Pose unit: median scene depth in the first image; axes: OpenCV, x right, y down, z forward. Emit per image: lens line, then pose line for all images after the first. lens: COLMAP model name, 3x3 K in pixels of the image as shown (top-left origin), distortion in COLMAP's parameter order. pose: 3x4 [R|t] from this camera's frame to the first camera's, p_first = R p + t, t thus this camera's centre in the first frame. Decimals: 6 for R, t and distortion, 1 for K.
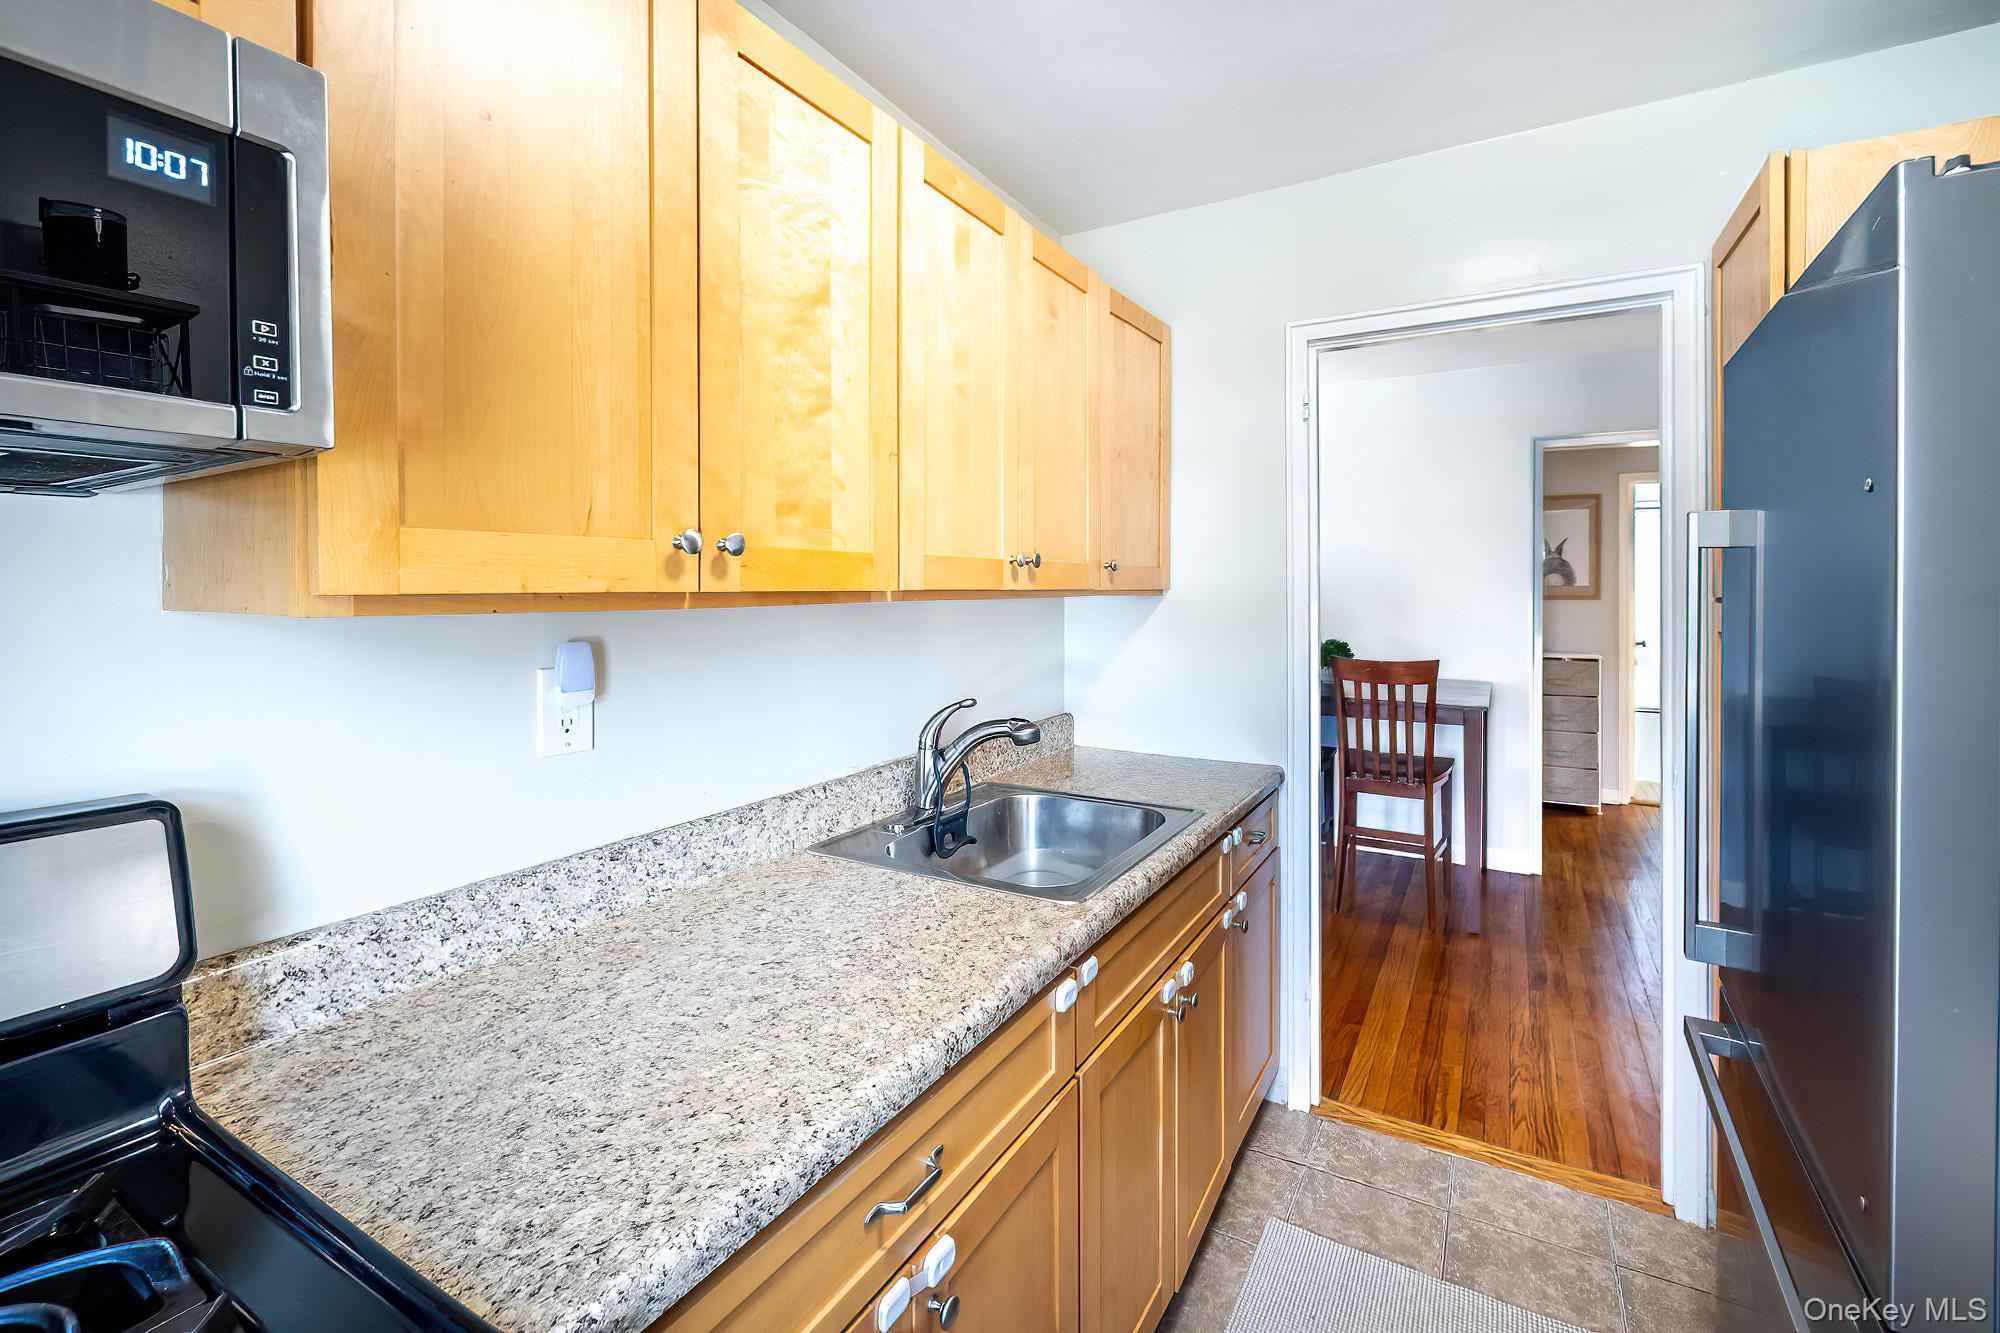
lens RADIAL K [[835.2, 0, 1037.6], [0, 835.2, 587.3], [0, 0, 1]] dist [-0.002724, -0.000432]
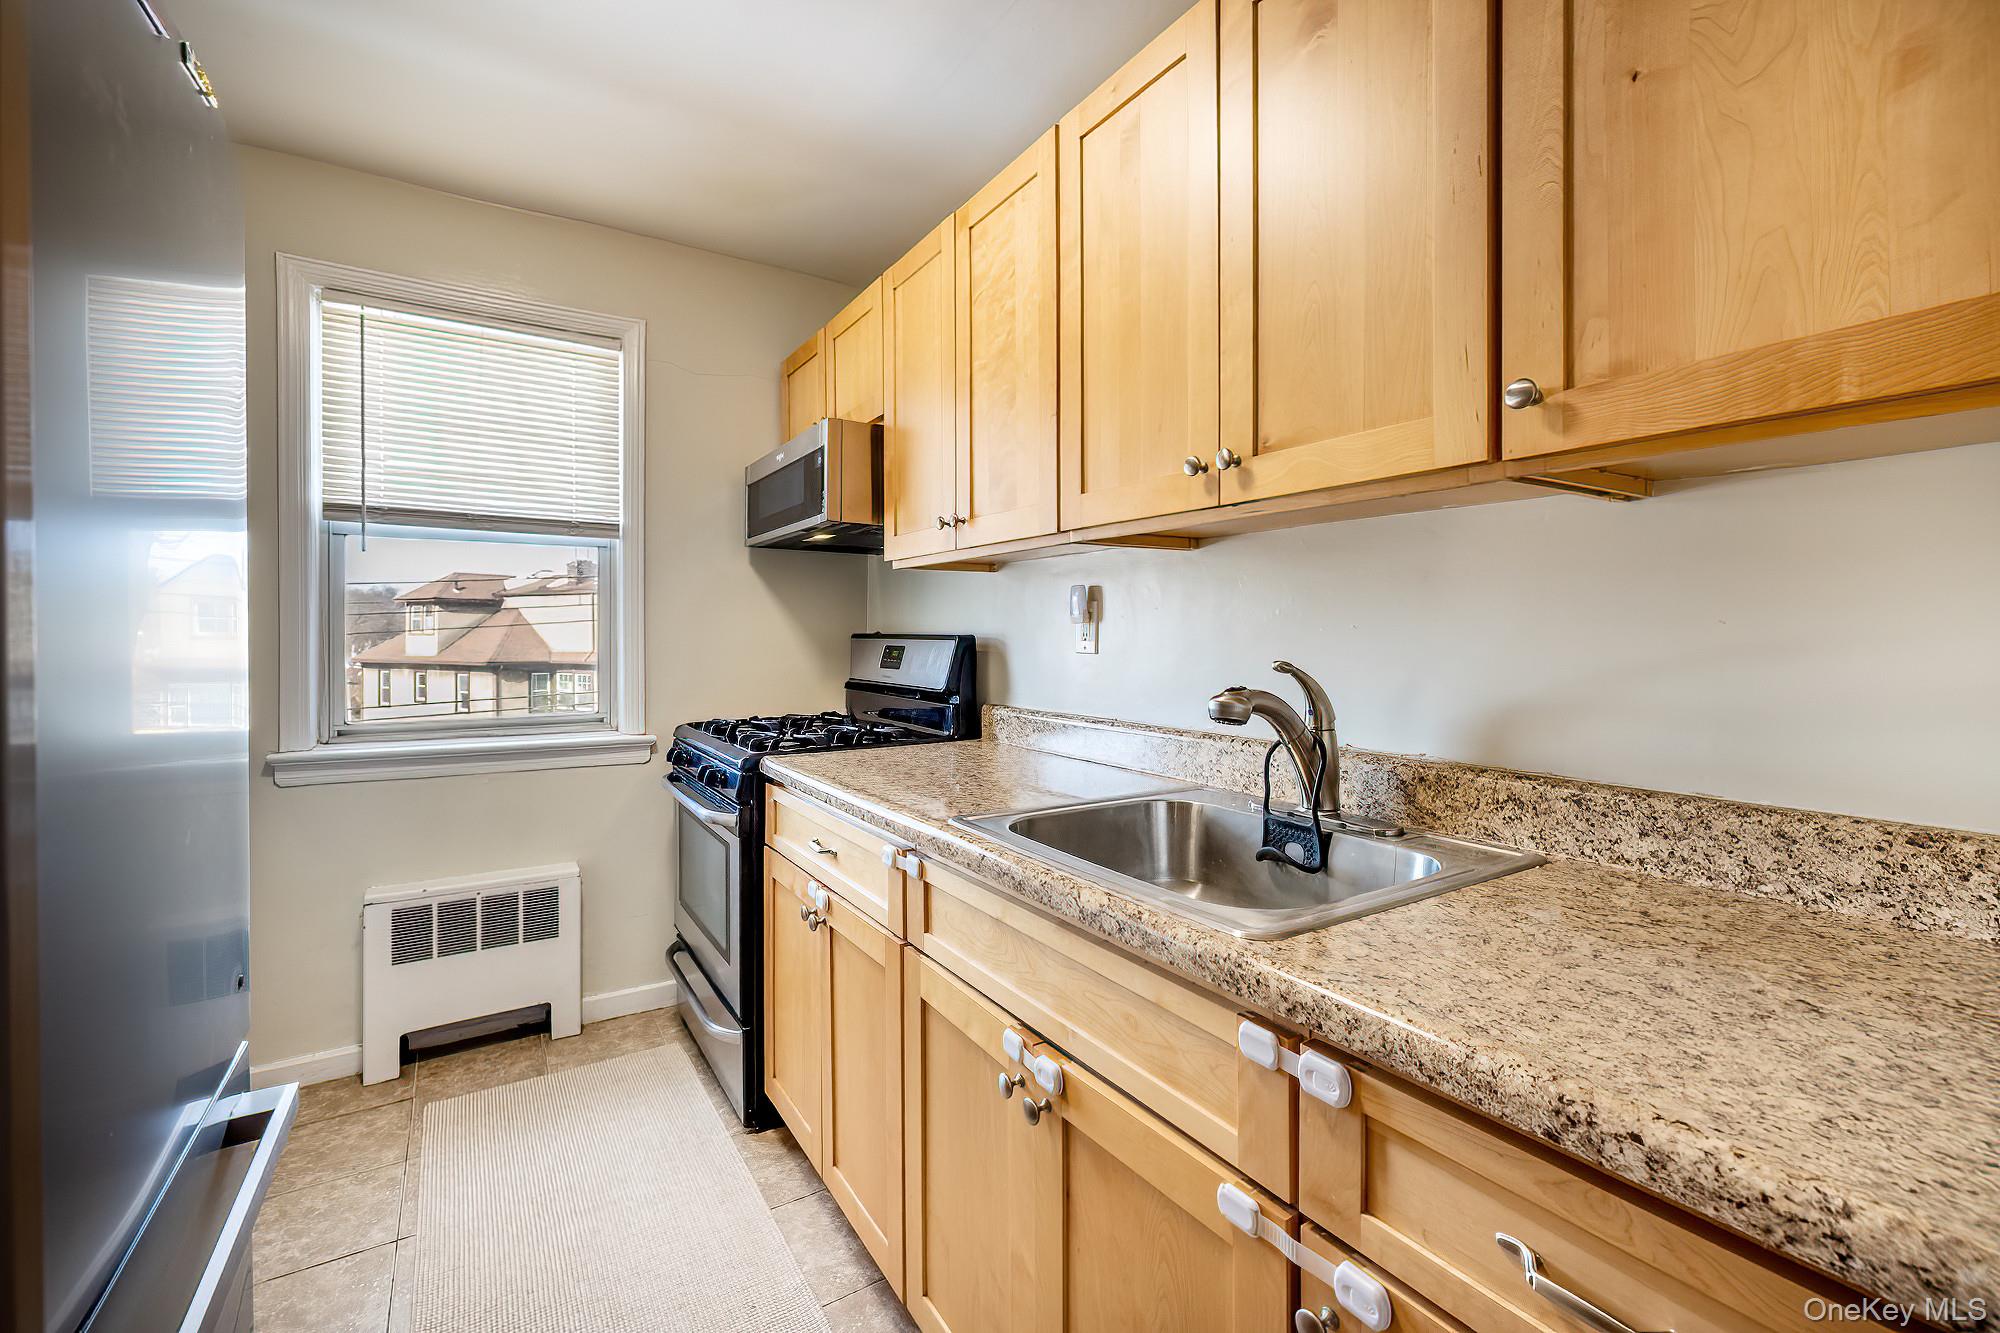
lens RADIAL K [[835.2, 0, 1001.5], [0, 835.2, 645.5], [0, 0, 1]] dist [-0.002724, -0.000432]
pose [[-0.483219, 0.007140, -0.875470, 0.542067], [0.000790, 0.999970, 0.007719, 0.205083], [0.875499, 0.003038, -0.483210, 0.864092]]
